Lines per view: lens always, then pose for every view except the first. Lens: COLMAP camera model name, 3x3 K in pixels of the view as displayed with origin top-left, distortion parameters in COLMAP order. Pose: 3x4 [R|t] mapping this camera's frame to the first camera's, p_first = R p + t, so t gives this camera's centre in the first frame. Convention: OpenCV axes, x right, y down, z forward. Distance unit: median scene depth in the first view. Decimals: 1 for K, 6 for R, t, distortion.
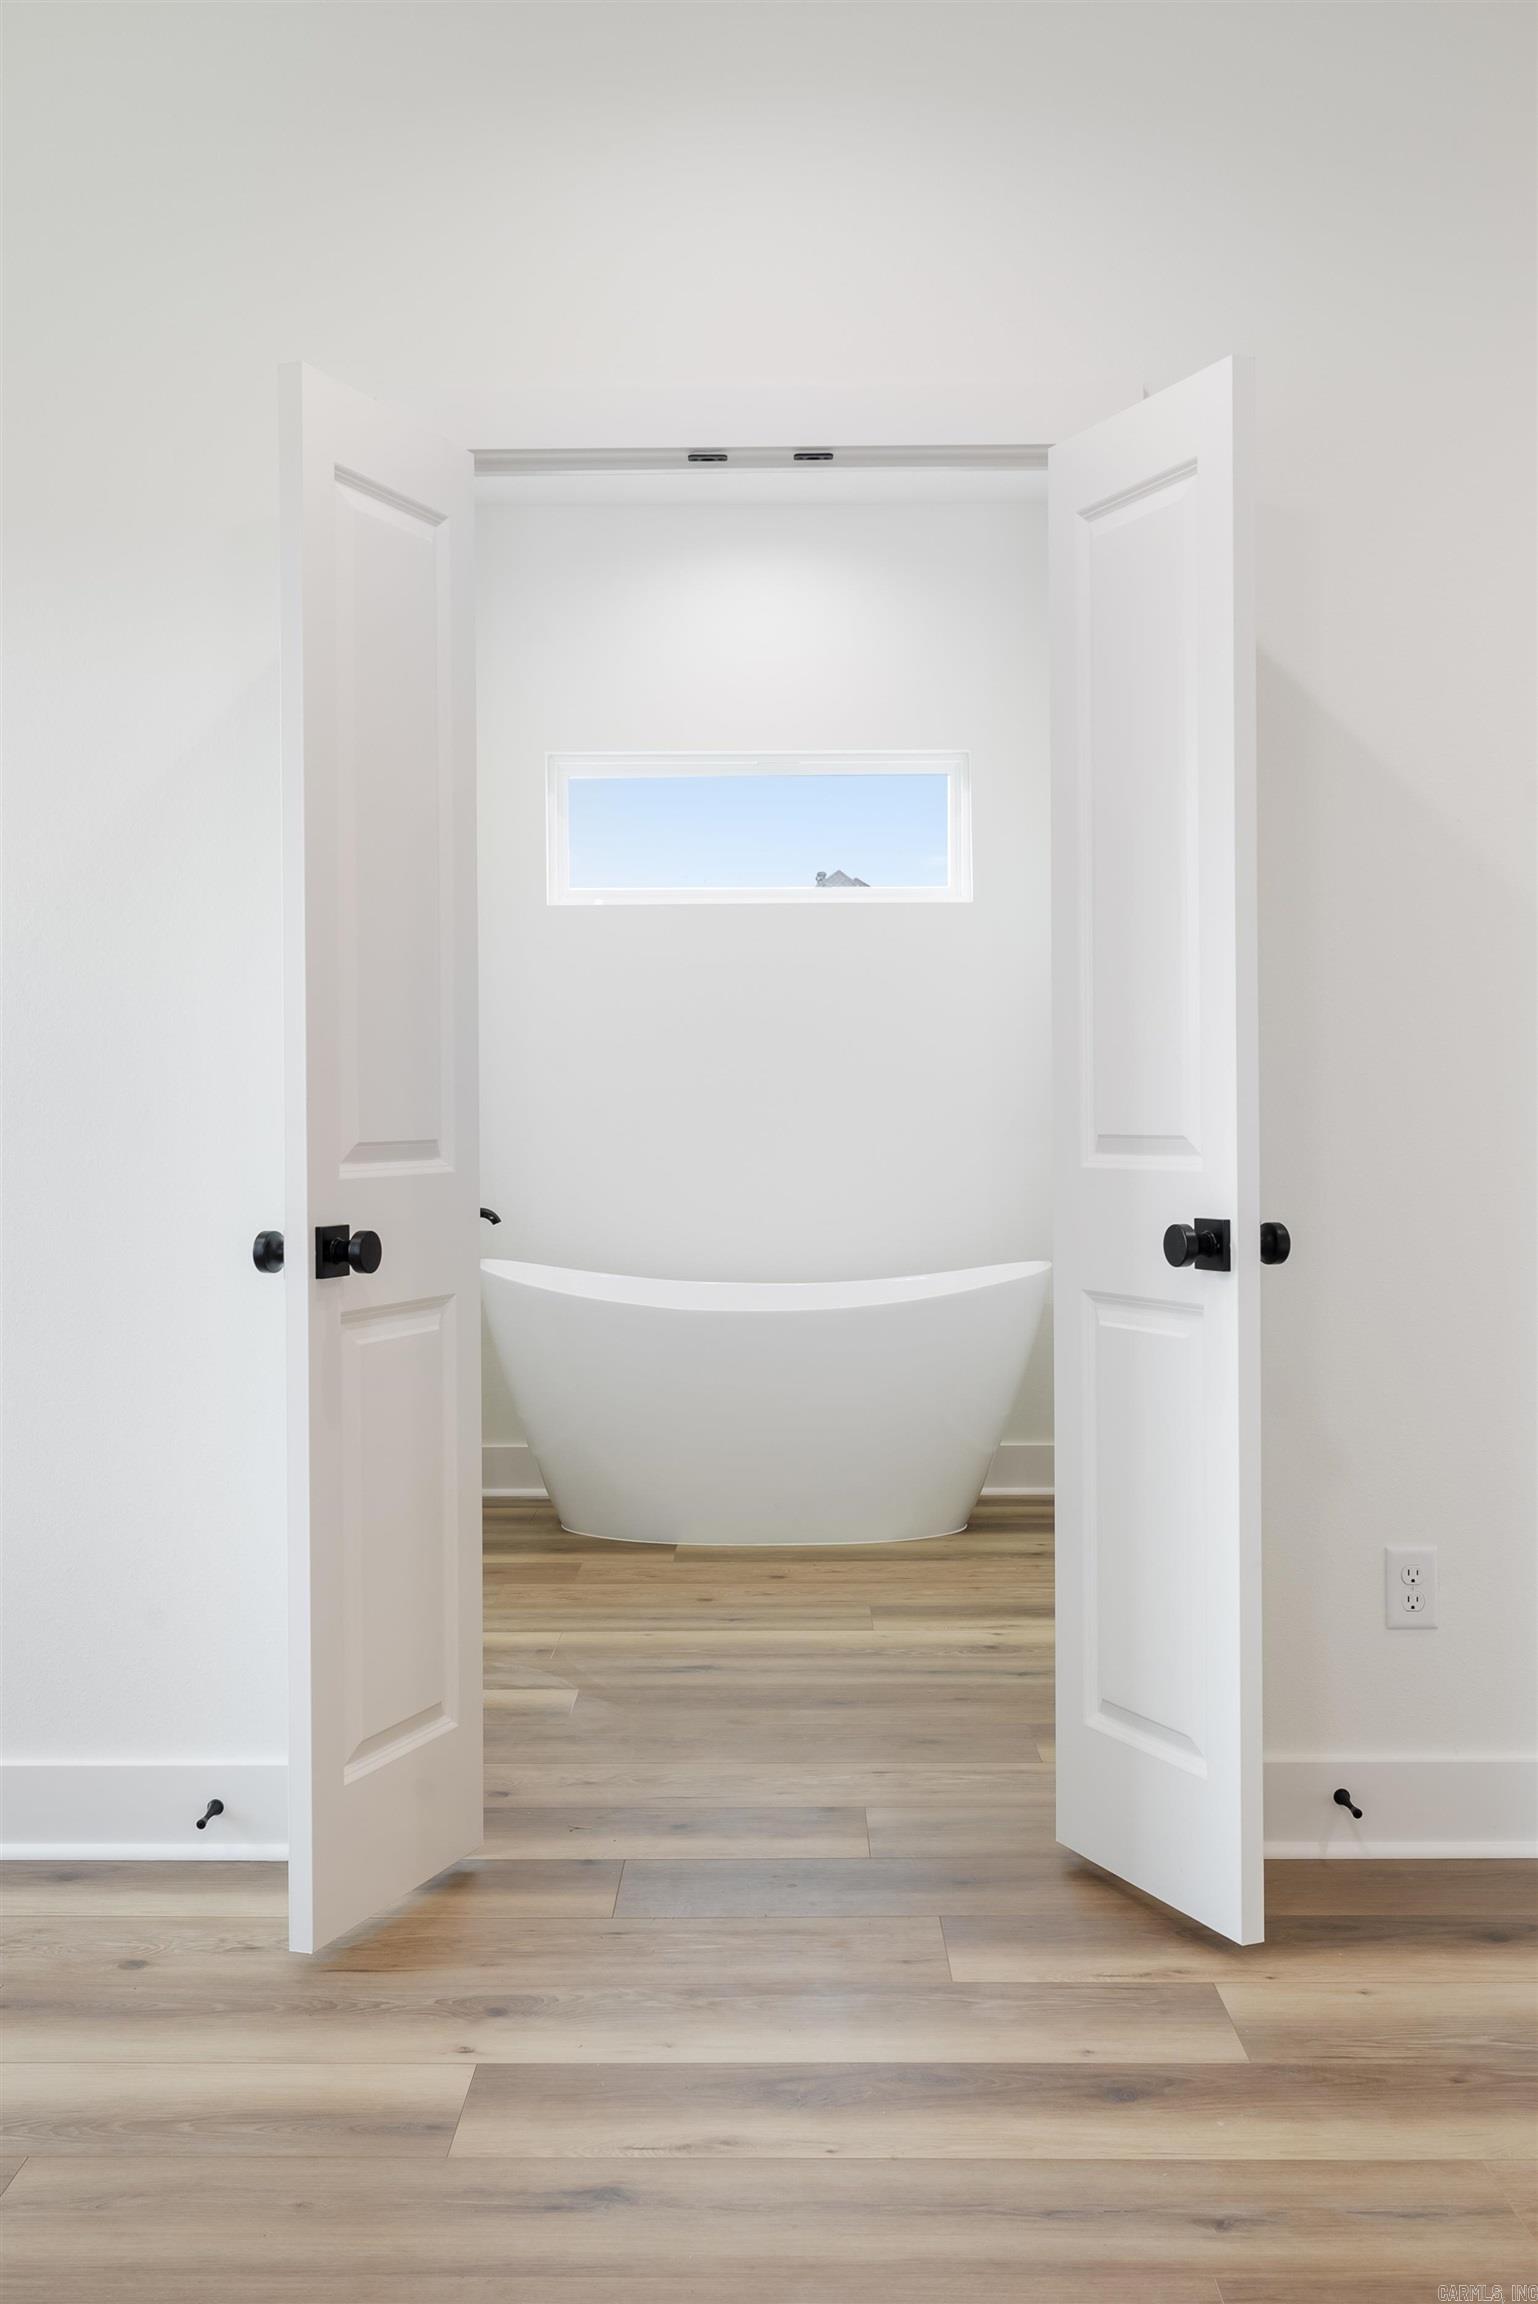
lens RADIAL K [[2359.2, 0, 771.7], [0, 2359.2, 1079.4], [0, 0, 1]] dist [-0.004513, -0.014494]
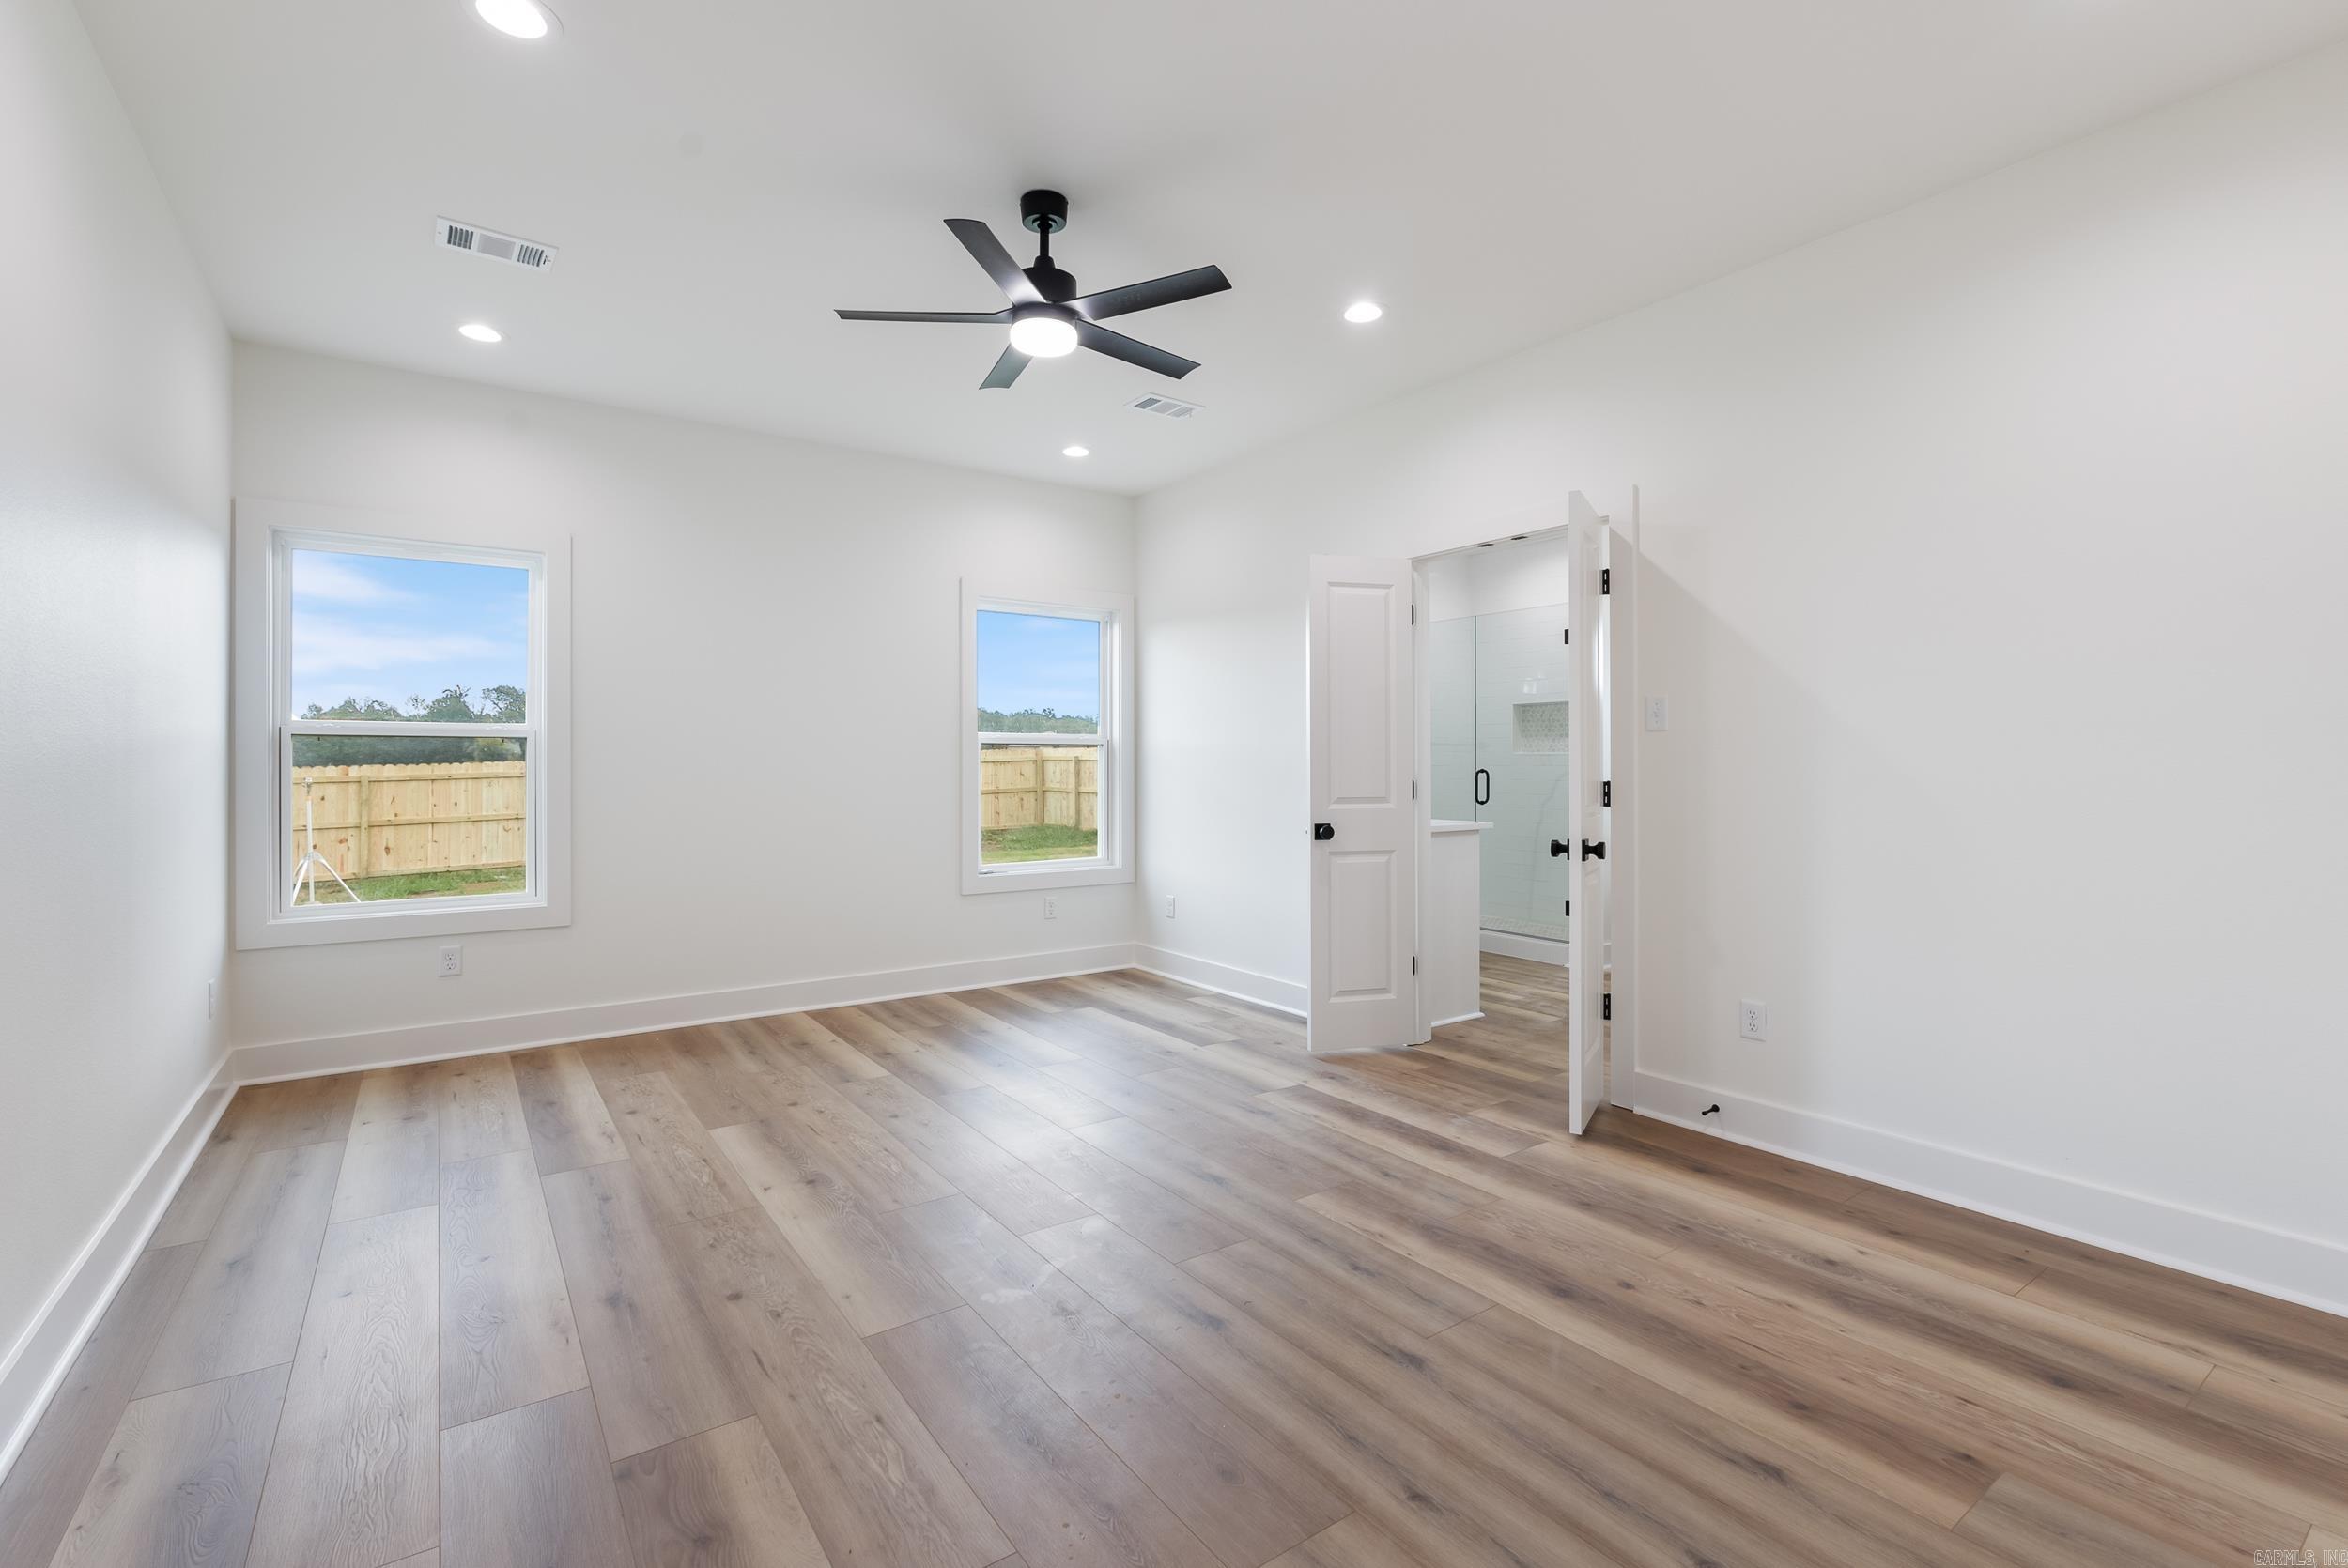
lens RADIAL K [[1039.1, 0, 1174.1], [0, 1039.1, 772.3], [0, 0, 1]] dist [-0.004201, 0.000625]
pose [[0.570931, 0.000332, -0.820998, 0.898320], [-0.008583, 0.999948, -0.005564, 0.003410], [0.820953, 0.010223, 0.570904, 0.047863]]
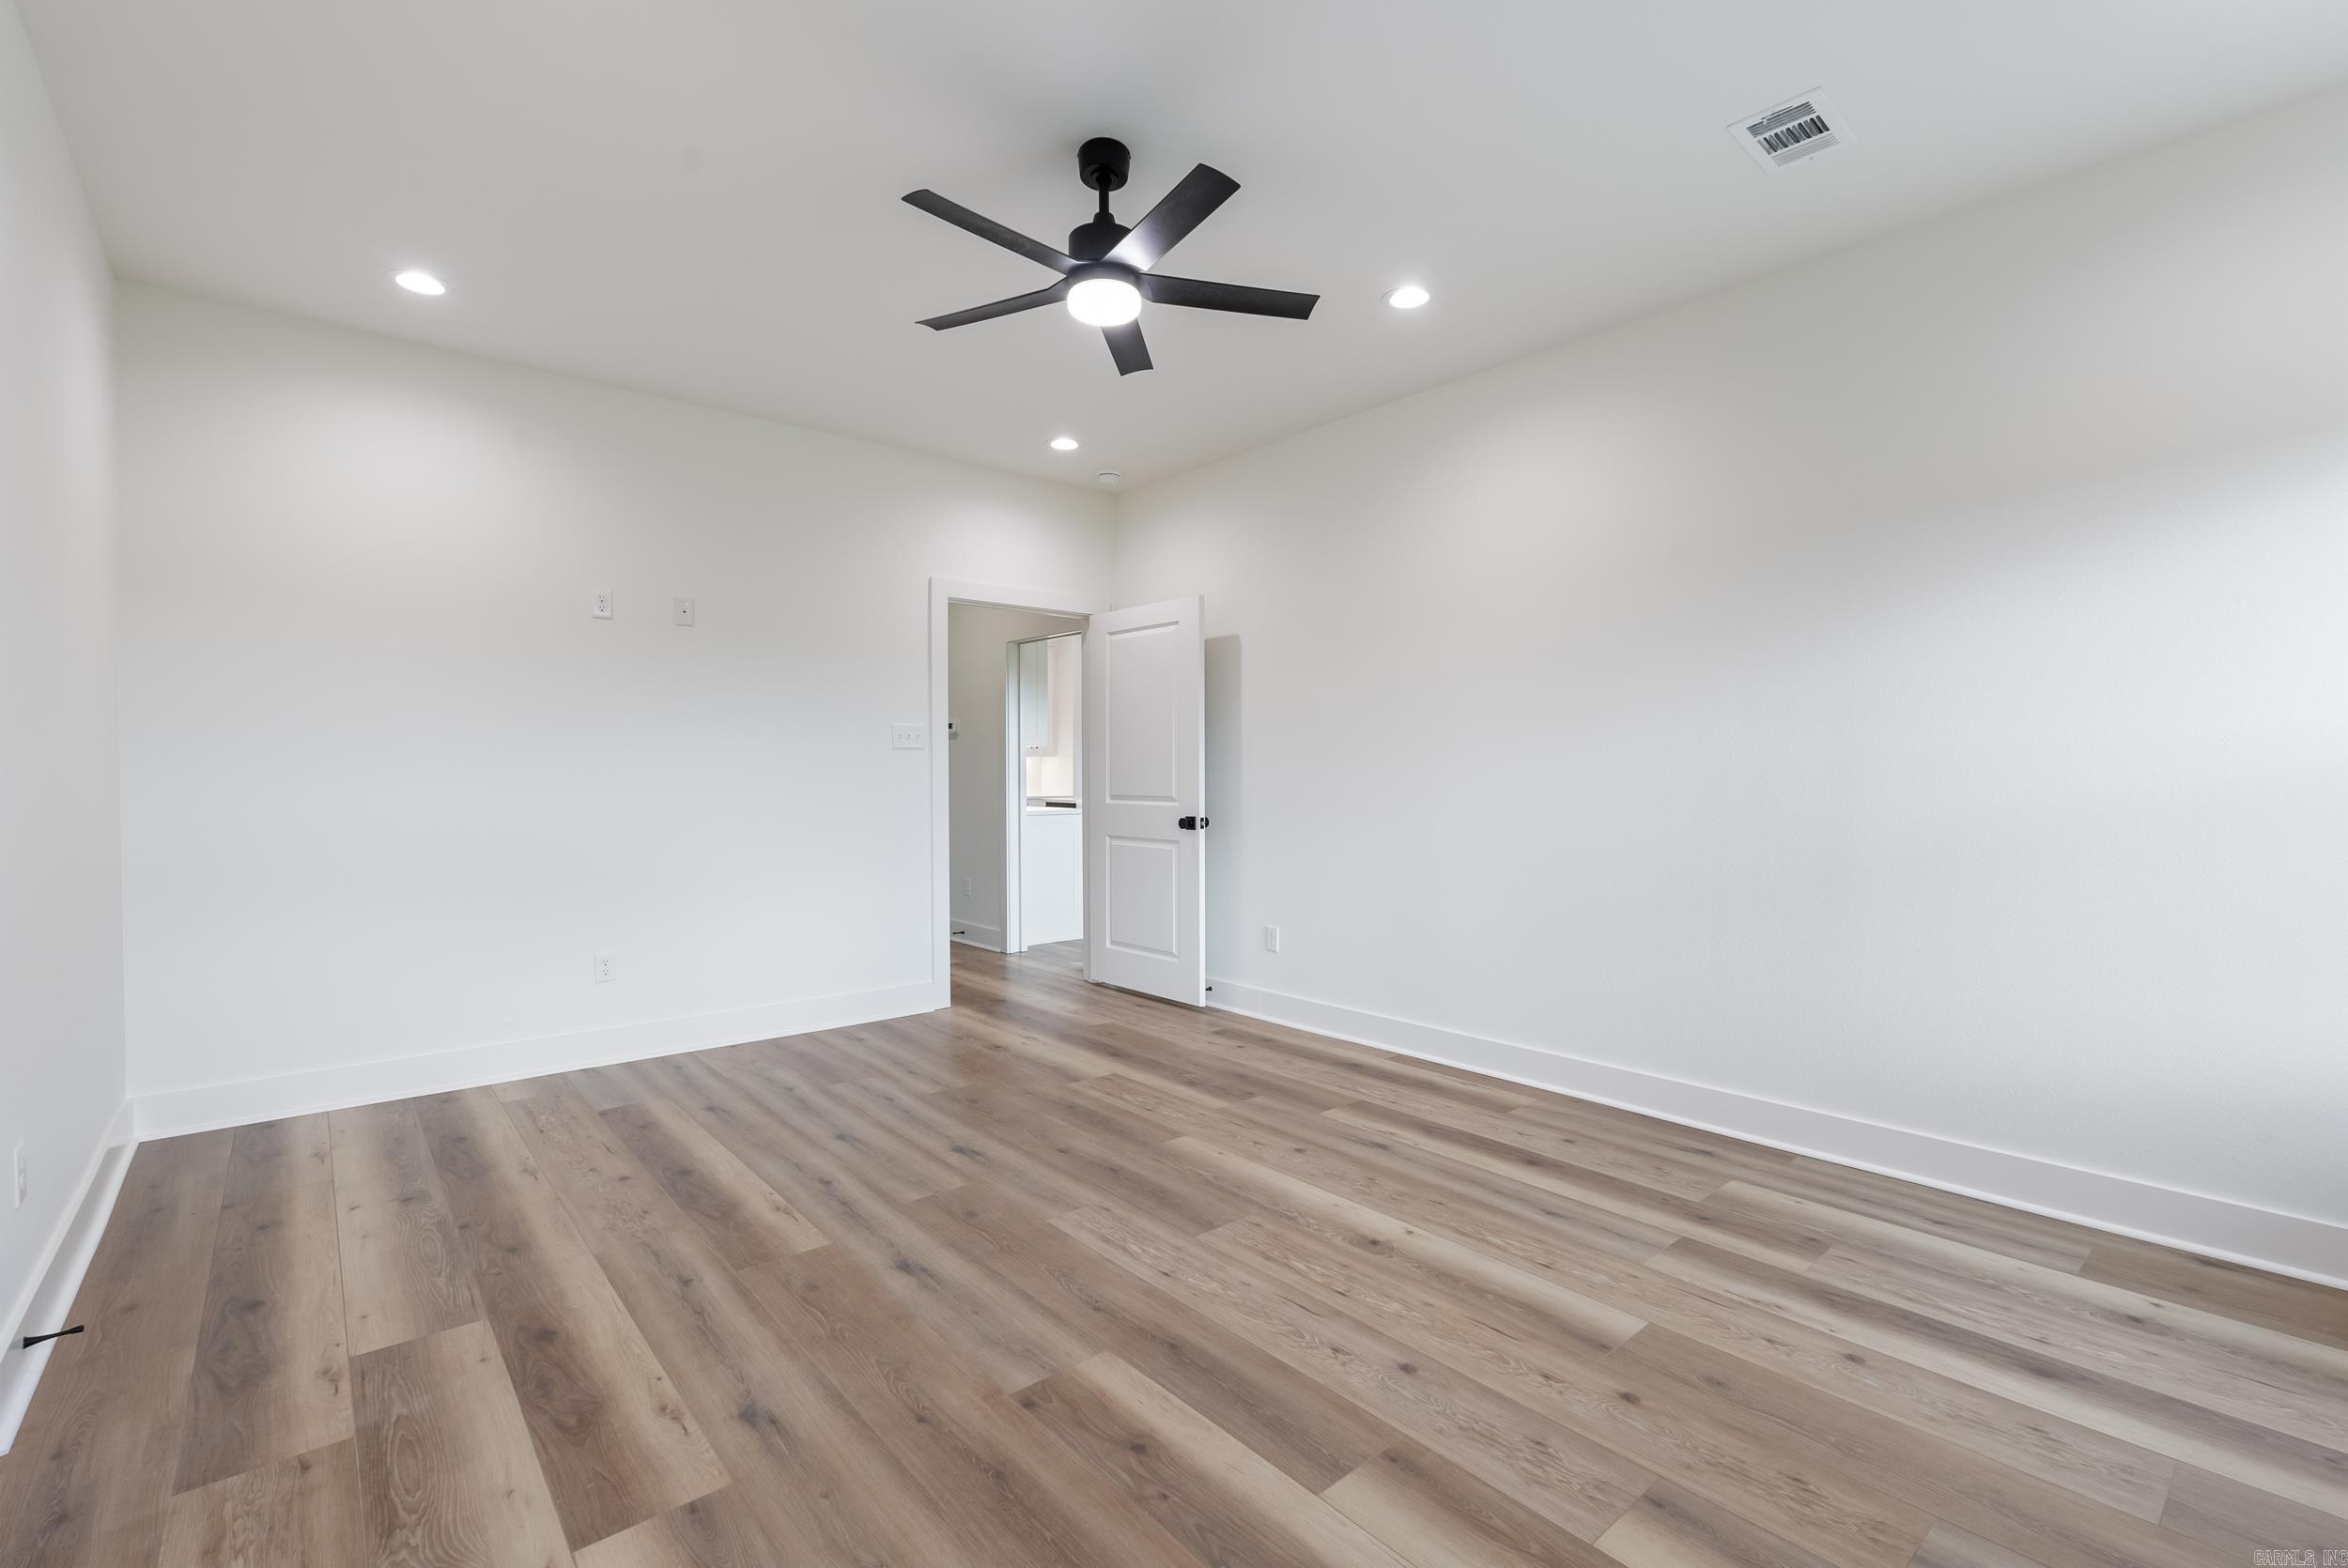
lens RADIAL K [[1057.9, 0, 1216.0], [0, 1057.9, 782.4], [0, 0, 1]] dist [0.000018, 0.000336]
pose [[-0.668410, -0.011293, 0.743707, -0.772330], [0.008377, 0.999707, 0.022710, -0.021787], [-0.743746, 0.021410, -0.668120, 1.077361]]
